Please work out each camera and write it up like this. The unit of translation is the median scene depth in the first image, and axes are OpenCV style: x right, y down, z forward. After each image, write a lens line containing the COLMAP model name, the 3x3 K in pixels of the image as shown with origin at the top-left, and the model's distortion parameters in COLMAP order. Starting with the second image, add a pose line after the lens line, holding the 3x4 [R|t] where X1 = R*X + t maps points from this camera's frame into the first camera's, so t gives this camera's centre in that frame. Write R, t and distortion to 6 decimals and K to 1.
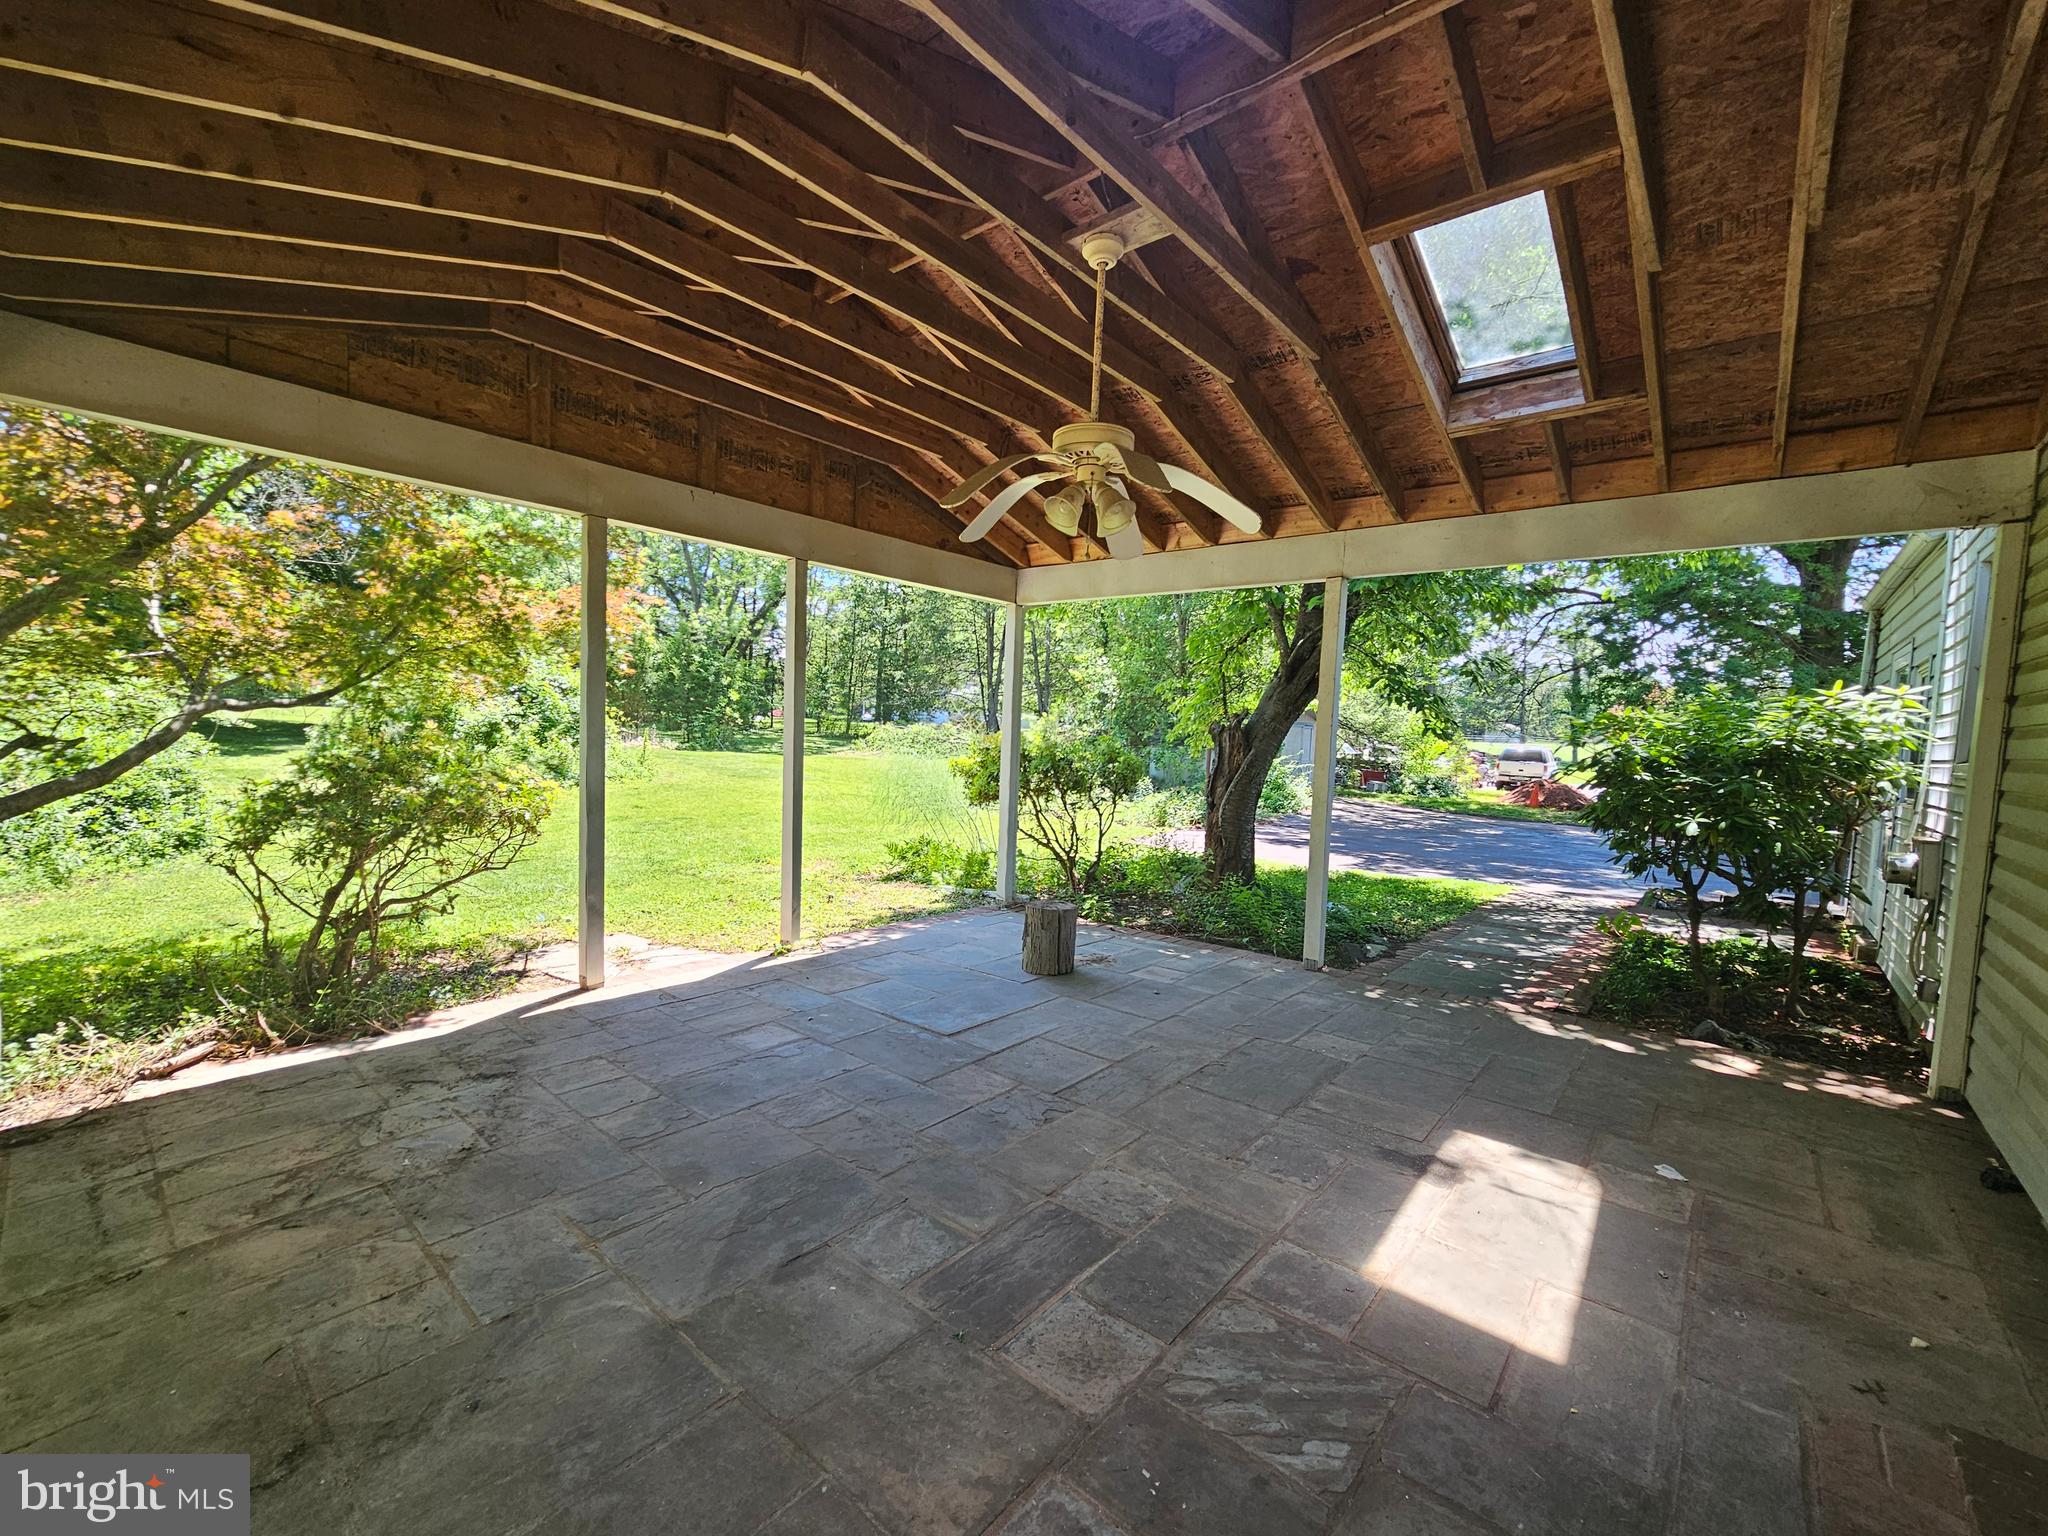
lens RADIAL K [[832.0, 0, 1020.5], [0, 832.0, 773.3], [0, 0, 1]] dist [0.001404, 0.000029]
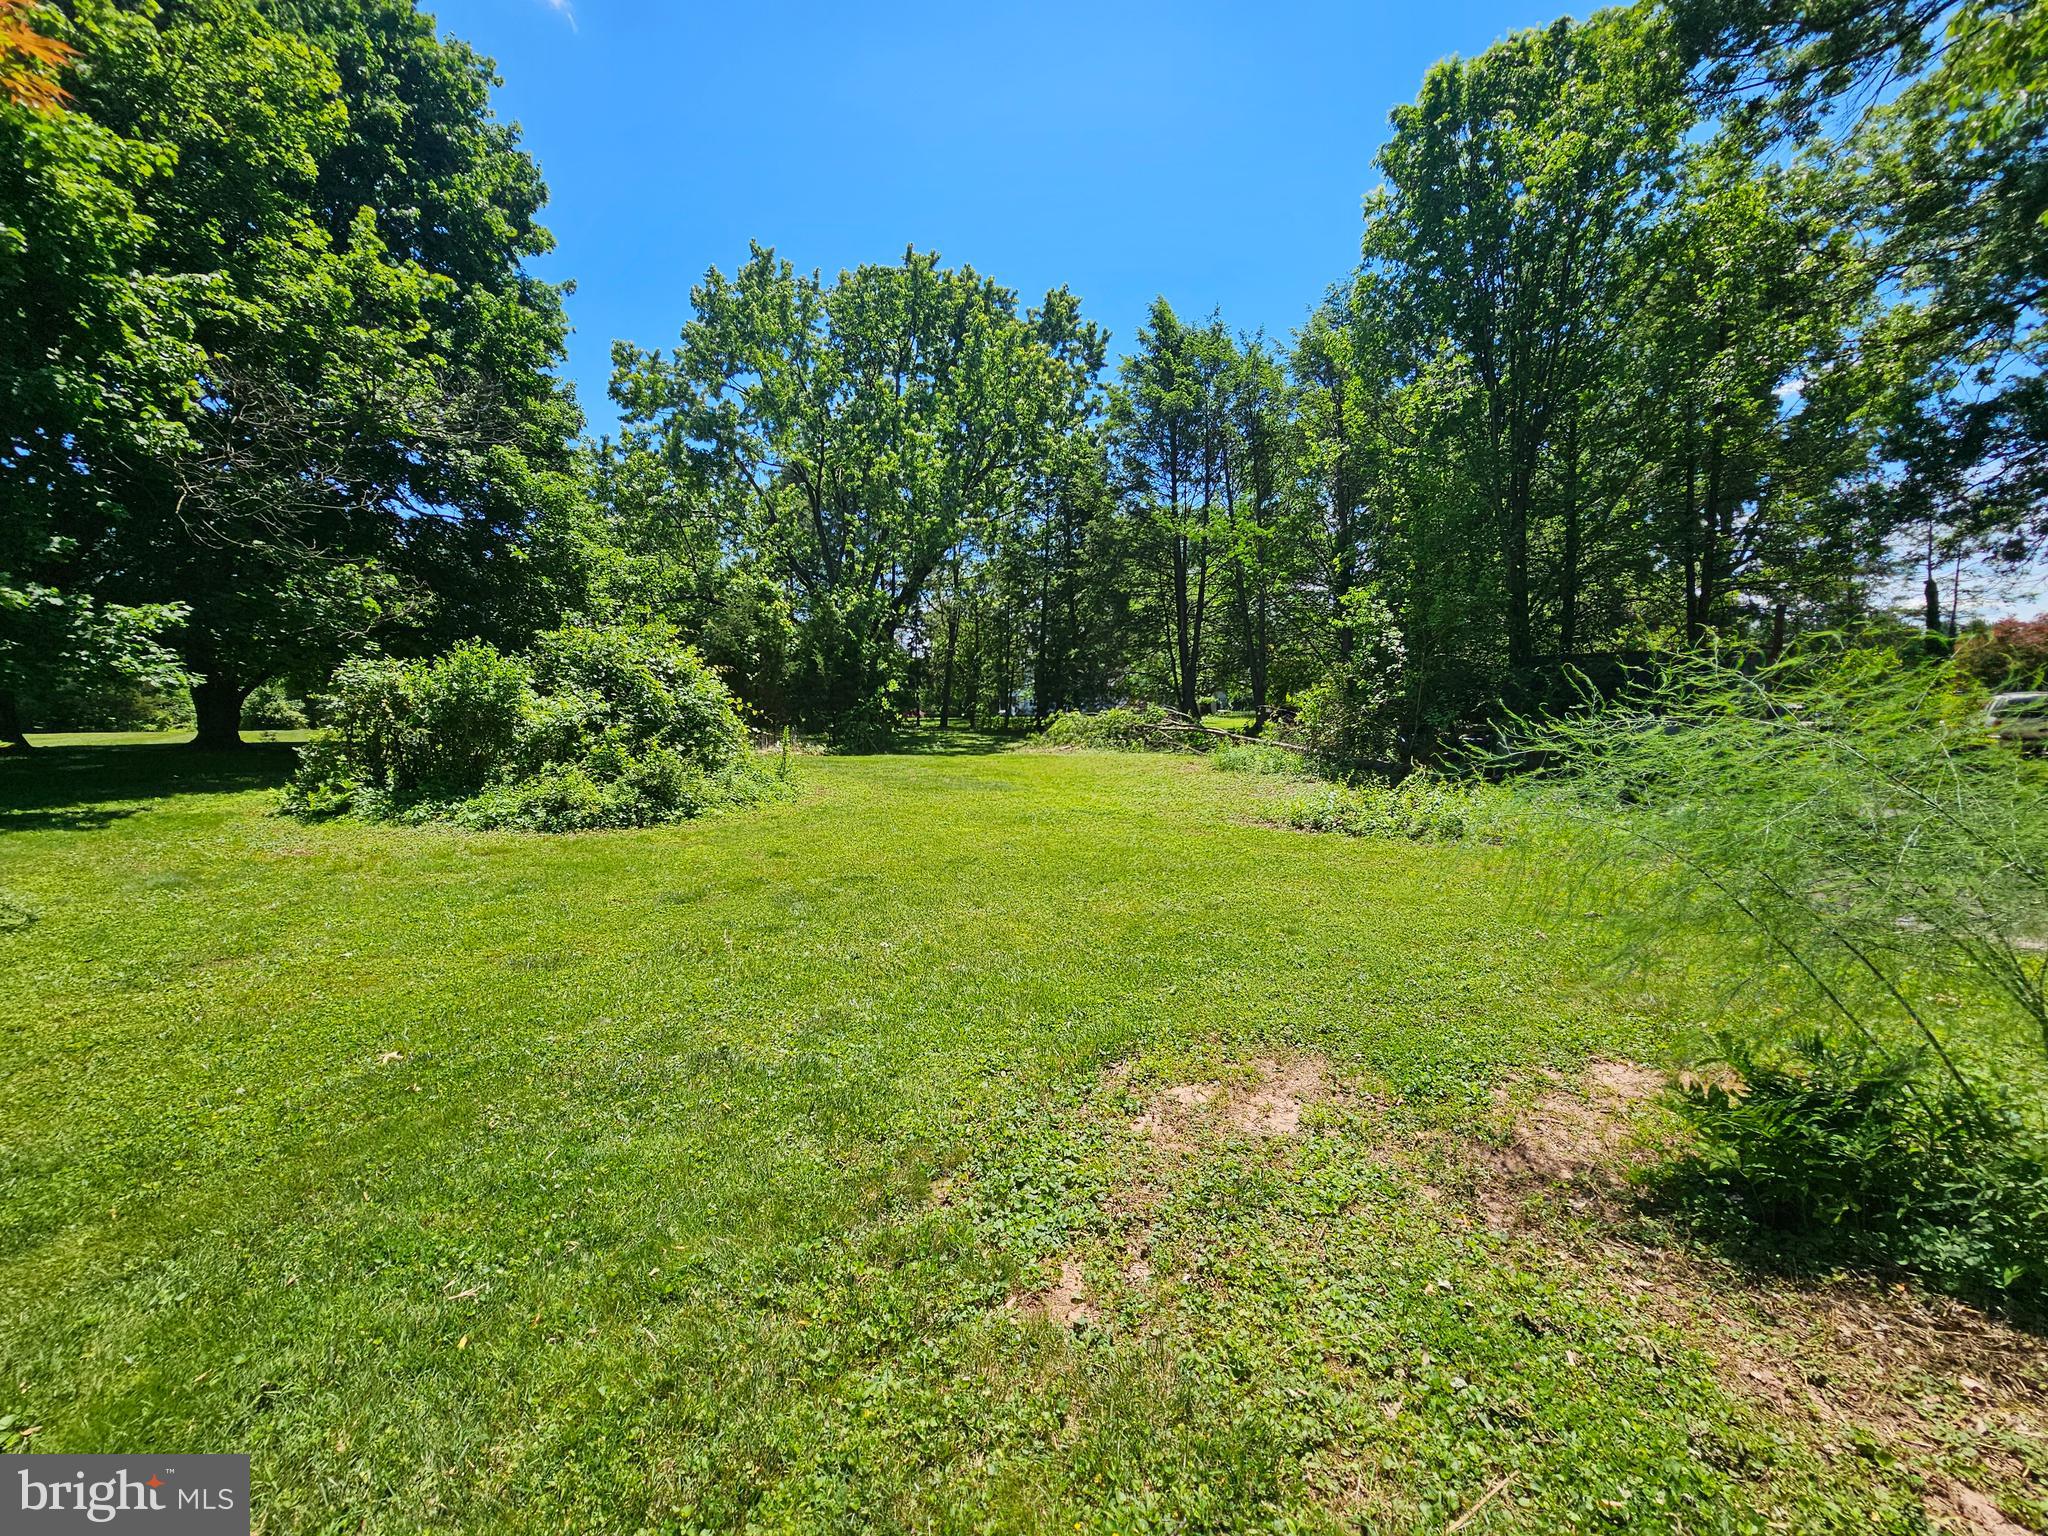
lens RADIAL K [[832.0, 0, 1028.5], [0, 832.0, 768.8], [0, 0, 1]] dist [0.001404, 0.000029]
pose [[0.989014, -0.041194, -0.141963, -0.161198], [0.041577, 0.999135, -0.000268, -0.010565], [0.141851, -0.005637, 0.989872, 0.364233]]
